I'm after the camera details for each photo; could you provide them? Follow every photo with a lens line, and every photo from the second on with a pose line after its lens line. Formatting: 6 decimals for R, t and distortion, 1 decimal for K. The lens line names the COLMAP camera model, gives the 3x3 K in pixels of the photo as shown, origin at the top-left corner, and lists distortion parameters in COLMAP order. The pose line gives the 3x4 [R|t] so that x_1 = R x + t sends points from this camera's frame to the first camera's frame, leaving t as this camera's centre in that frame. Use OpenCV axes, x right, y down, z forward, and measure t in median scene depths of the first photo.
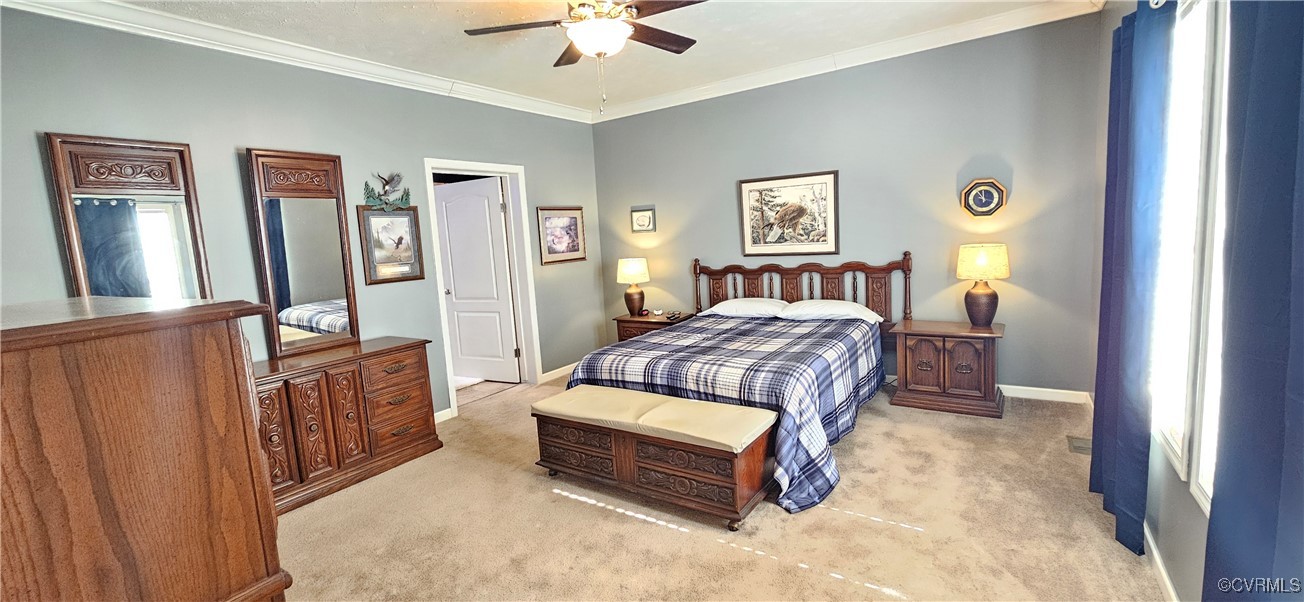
lens RADIAL K [[533.9, 0, 640.4], [0, 533.9, 301.1], [0, 0, 1]] dist [-0.005254, -0.001672]
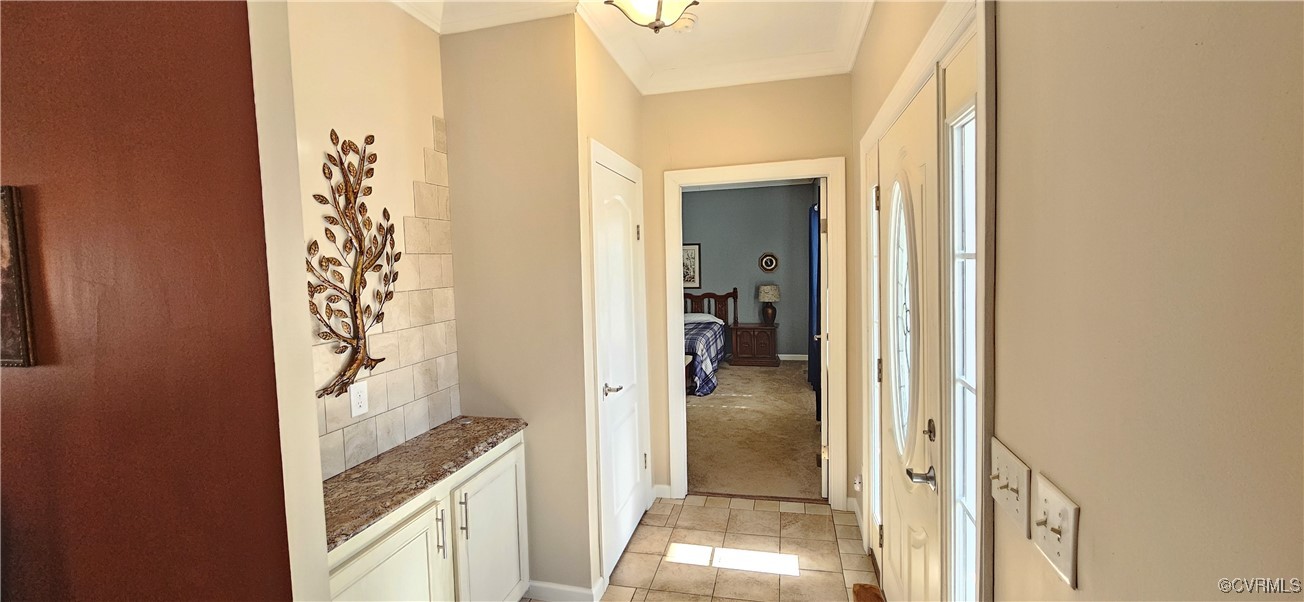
lens RADIAL K [[533.9, 0, 655.9], [0, 533.9, 297.3], [0, 0, 1]] dist [-0.005254, -0.001672]
pose [[0.935495, 0.019317, 0.352812, -0.482468], [0.006848, 0.997326, -0.072764, 0.085861], [-0.353275, 0.070487, 0.932861, -0.749948]]
